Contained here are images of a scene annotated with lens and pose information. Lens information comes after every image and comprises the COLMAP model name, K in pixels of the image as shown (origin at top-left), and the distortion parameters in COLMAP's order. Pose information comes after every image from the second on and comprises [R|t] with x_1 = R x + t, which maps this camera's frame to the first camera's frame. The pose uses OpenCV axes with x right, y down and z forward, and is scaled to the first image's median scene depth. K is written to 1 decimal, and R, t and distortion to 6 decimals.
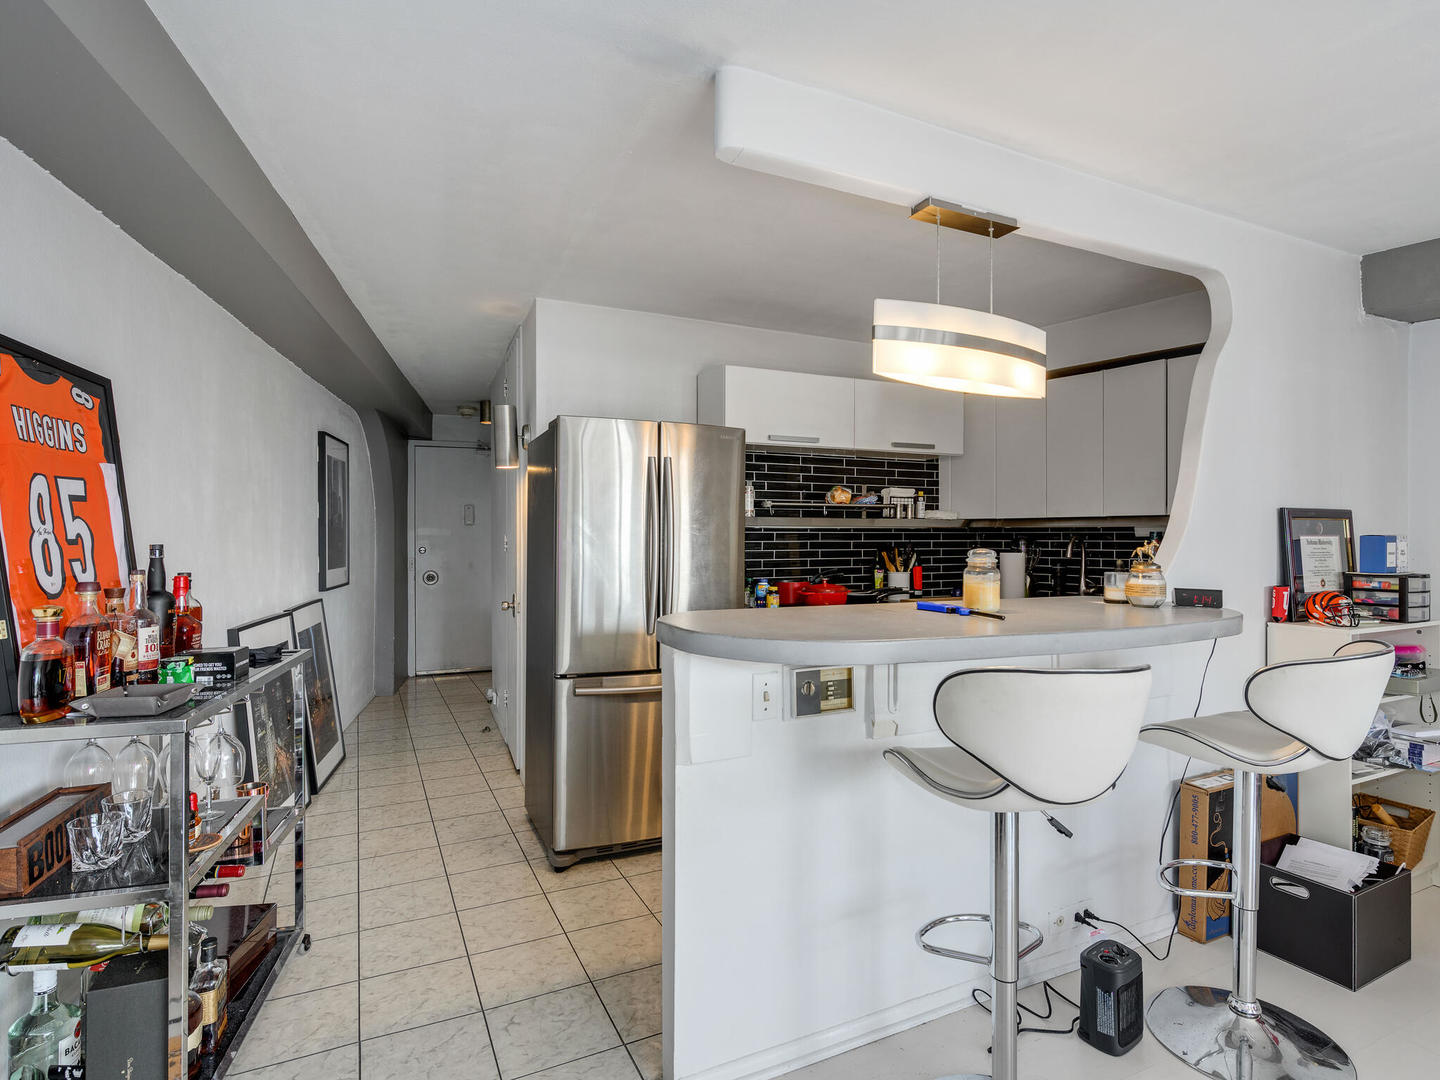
lens RADIAL K [[745.8, 0, 720.0], [0, 745.8, 540.0], [0, 0, 1]] dist [0.000604, 0.000358]
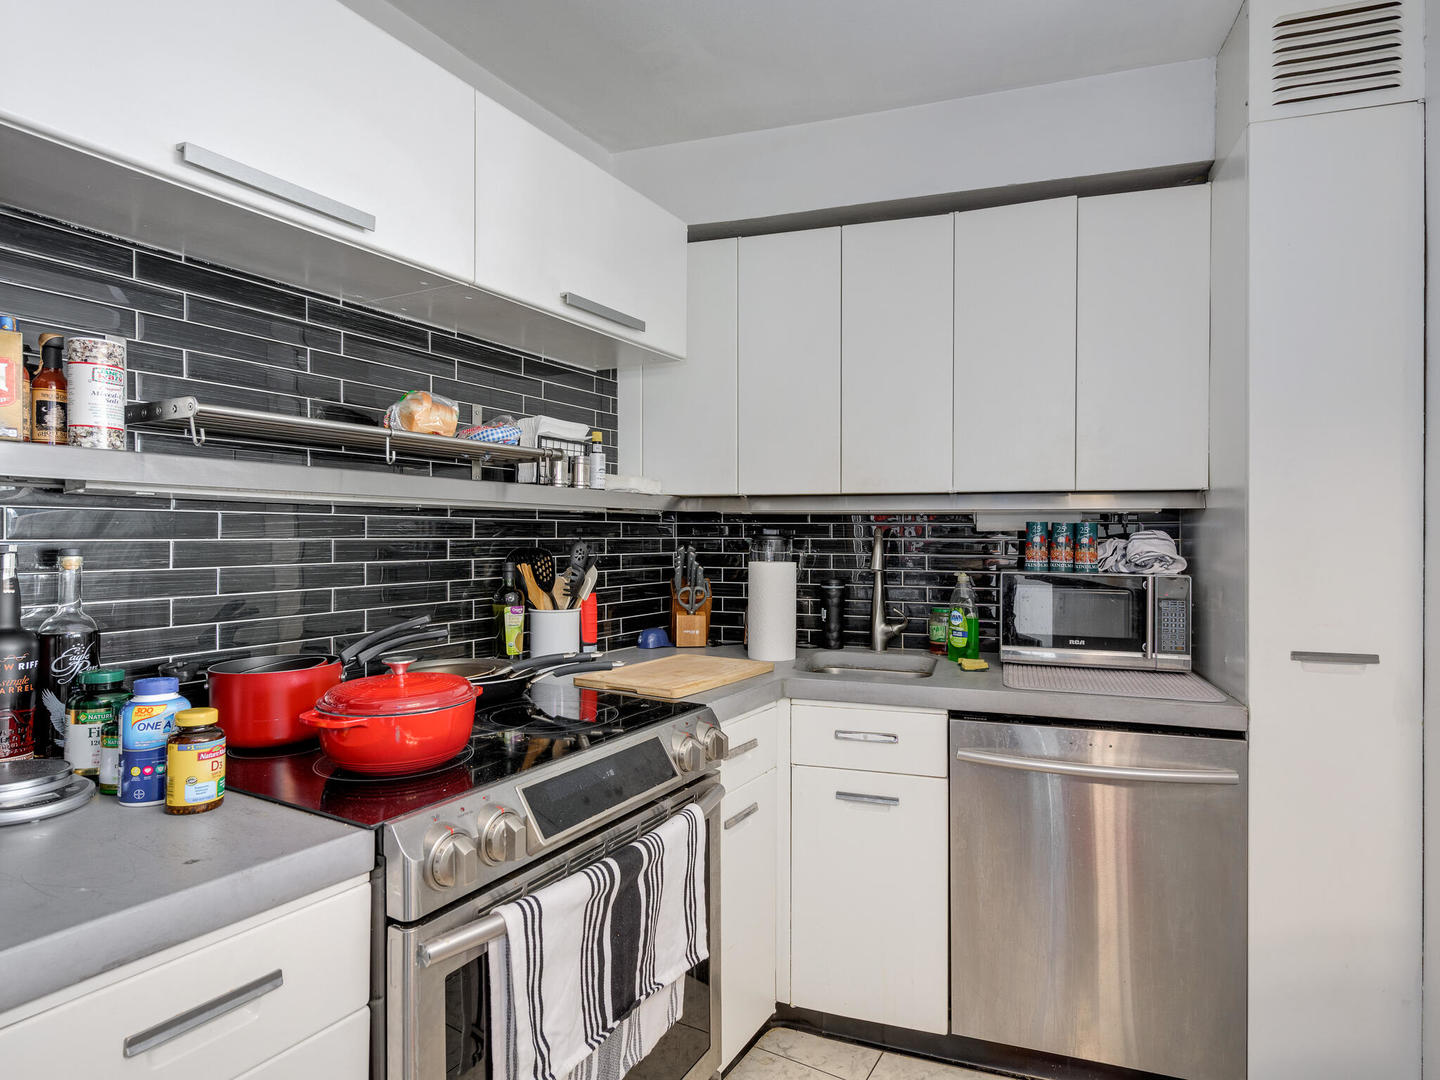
lens RADIAL K [[791.2, 0, 720.0], [0, 791.2, 540.0], [0, 0, 1]] dist [-0.000135, -0.000832]
pose [[0.822621, 0.000123, 0.568590, 0.062841], [-0.001550, 0.999997, 0.002026, 0.001120], [-0.568588, -0.002548, 0.822618, 0.651149]]
